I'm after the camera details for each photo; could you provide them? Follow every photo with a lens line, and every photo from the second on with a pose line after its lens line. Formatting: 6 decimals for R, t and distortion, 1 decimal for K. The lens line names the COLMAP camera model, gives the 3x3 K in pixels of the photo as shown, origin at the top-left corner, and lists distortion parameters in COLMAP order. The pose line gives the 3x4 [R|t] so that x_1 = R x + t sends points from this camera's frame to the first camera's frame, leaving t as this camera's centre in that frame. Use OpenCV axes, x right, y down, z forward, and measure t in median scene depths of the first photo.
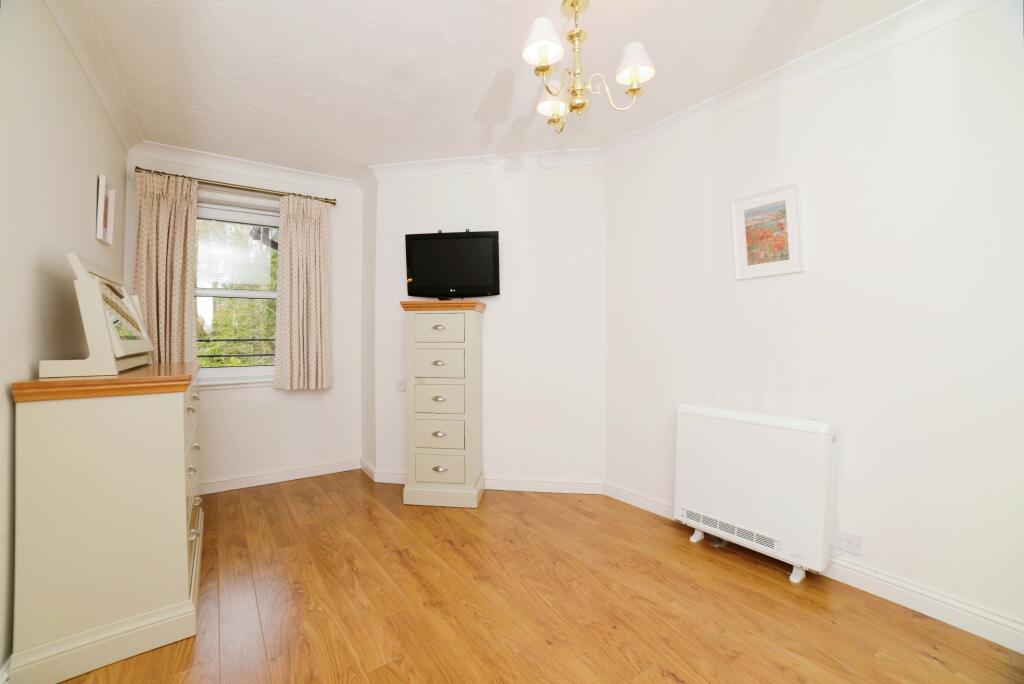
lens RADIAL K [[418.4, 0, 507.7], [0, 418.4, 335.4], [0, 0, 1]] dist [-0.118391, 0.041774]
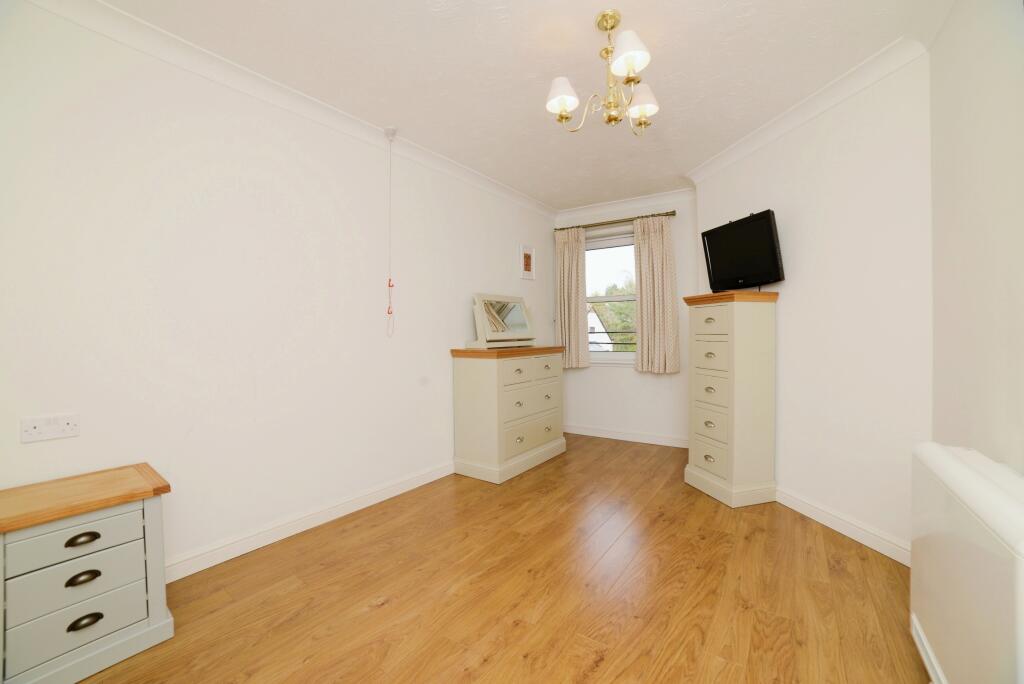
lens RADIAL K [[418.4, 0, 507.7], [0, 418.4, 335.4], [0, 0, 1]] dist [-0.118391, 0.041774]
pose [[0.315671, 0.009584, -0.948820, 0.634964], [0.009389, 0.999868, 0.013224, 0.000833], [0.948822, -0.013083, 0.315539, 0.213681]]
